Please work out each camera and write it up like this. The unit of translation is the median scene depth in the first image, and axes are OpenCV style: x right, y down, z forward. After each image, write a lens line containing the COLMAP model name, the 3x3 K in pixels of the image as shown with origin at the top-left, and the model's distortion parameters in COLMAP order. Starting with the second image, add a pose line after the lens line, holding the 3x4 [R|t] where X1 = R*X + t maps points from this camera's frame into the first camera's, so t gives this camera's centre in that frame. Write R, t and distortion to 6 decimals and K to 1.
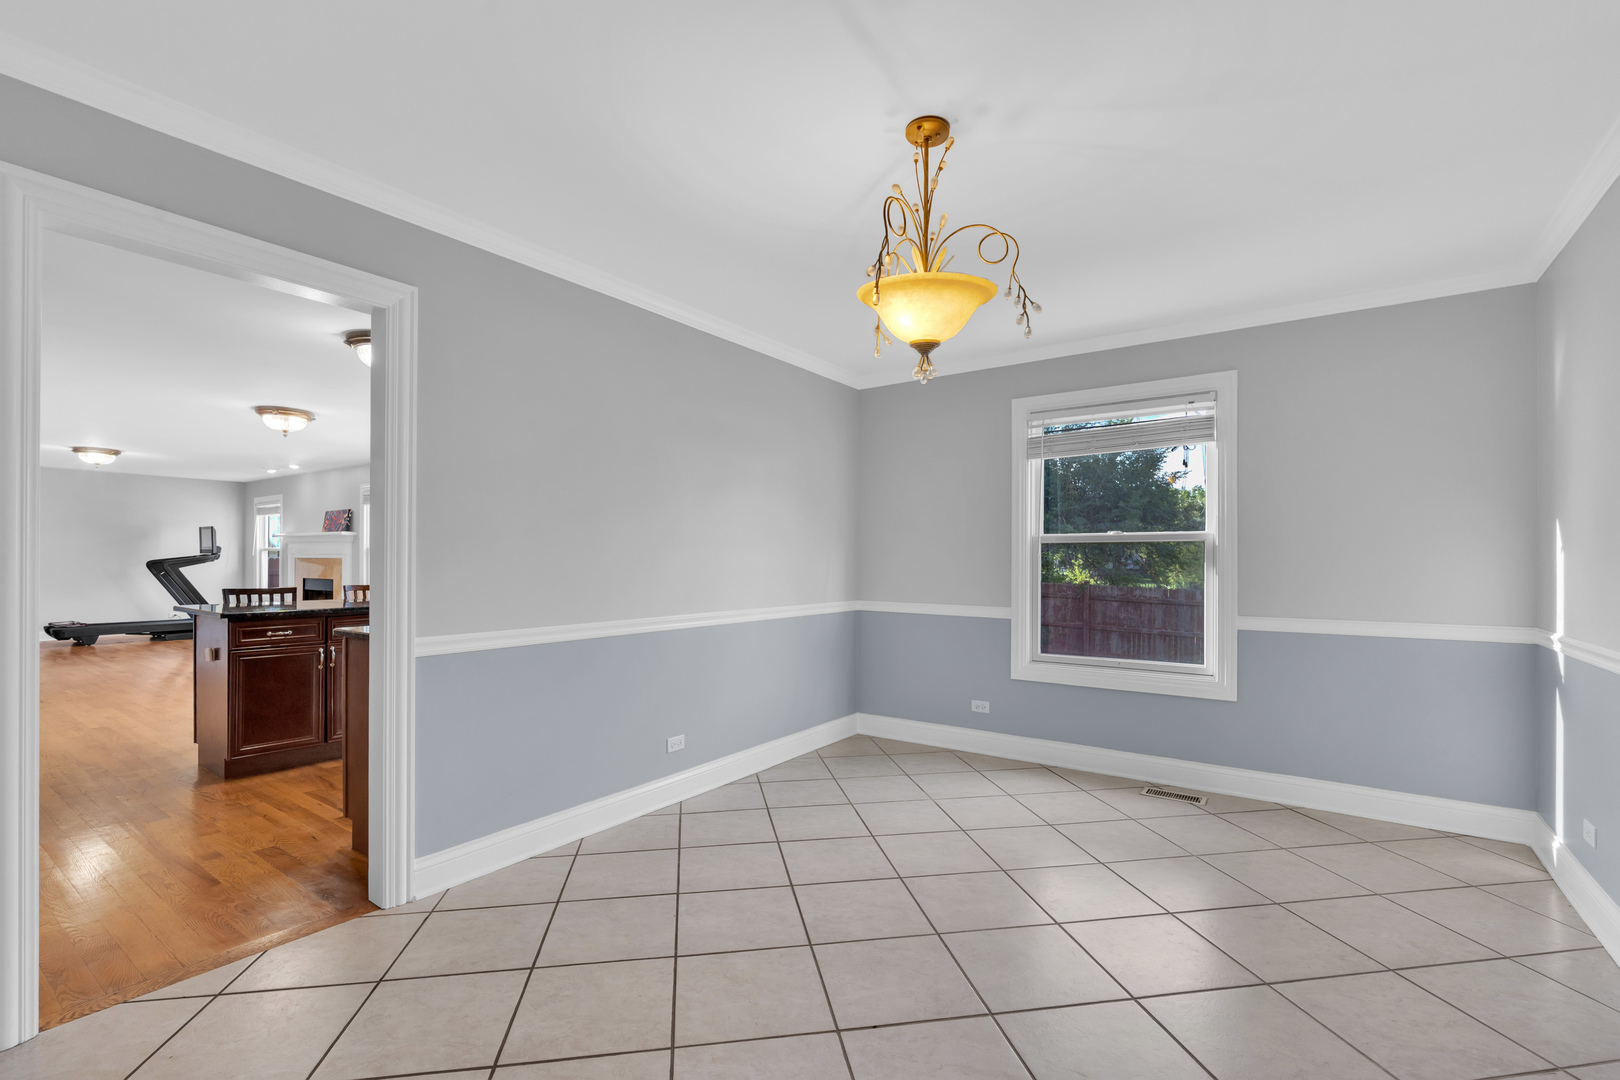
lens RADIAL K [[722.3, 0, 813.5], [0, 722.3, 554.9], [0, 0, 1]] dist [-0.003487, -0.000717]
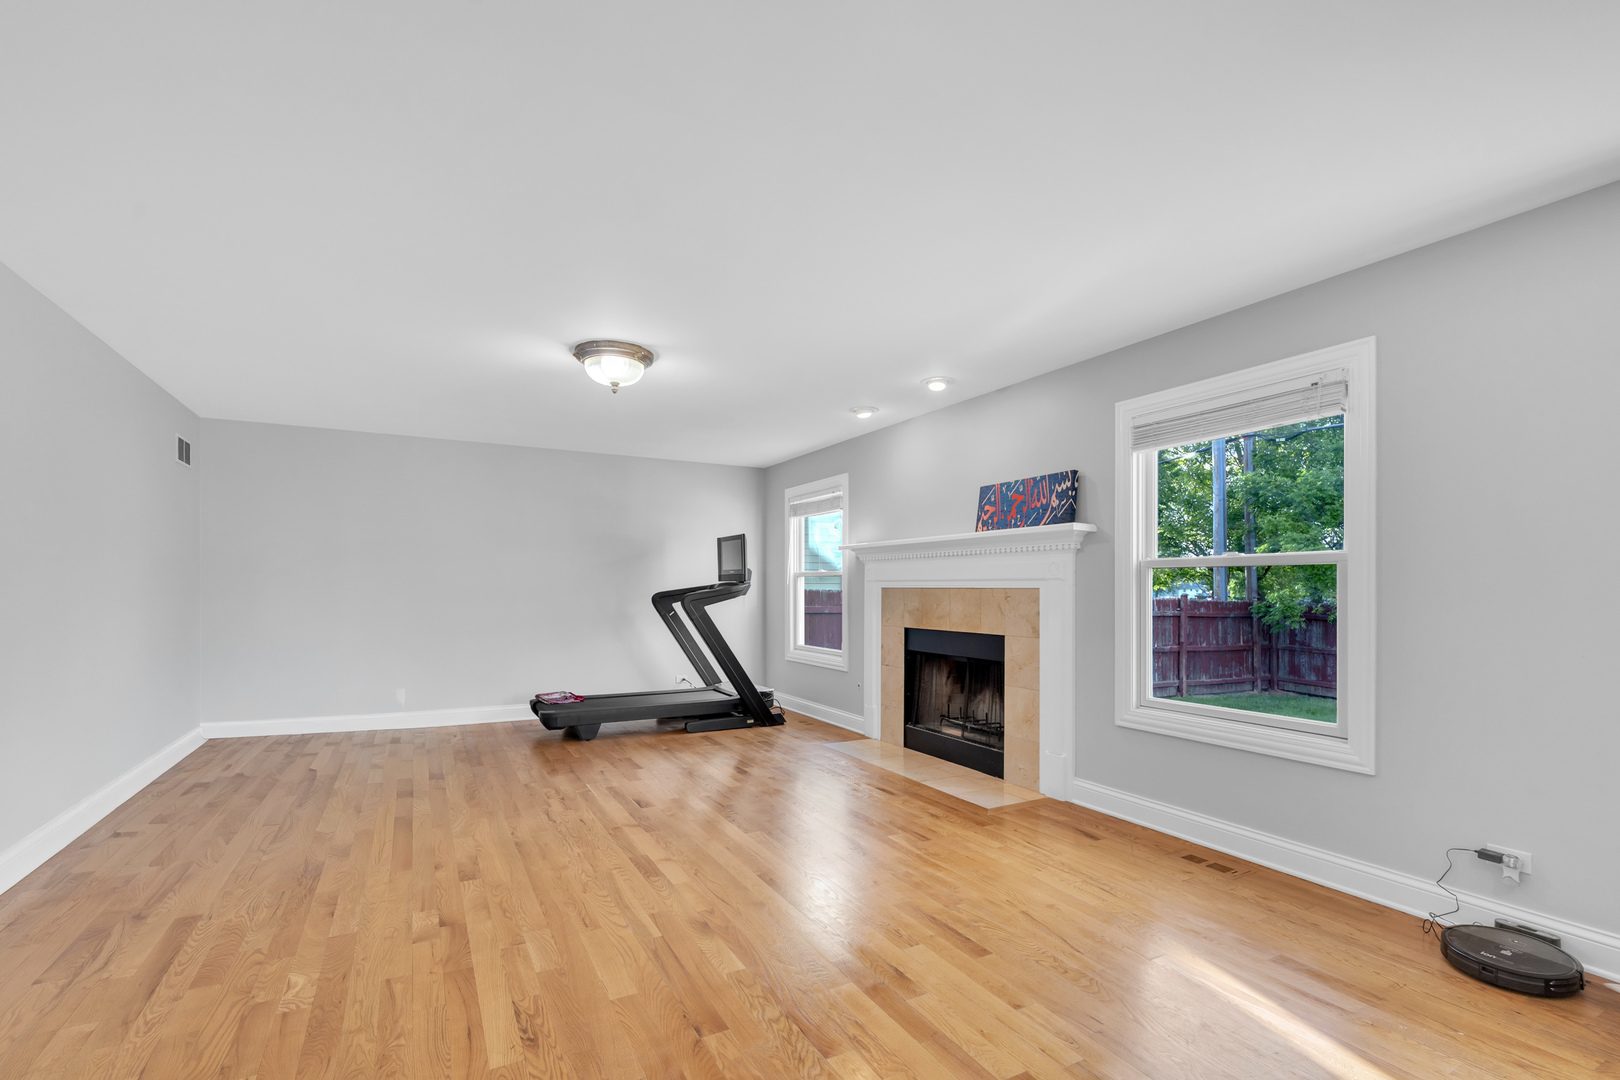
lens RADIAL K [[722.3, 0, 813.5], [0, 722.3, 554.9], [0, 0, 1]] dist [-0.003487, -0.000717]
pose [[0.898852, -0.023168, -0.437640, -0.522244], [0.007146, 0.999244, -0.038222, 0.000167], [0.438194, 0.031228, 0.898338, 0.492541]]
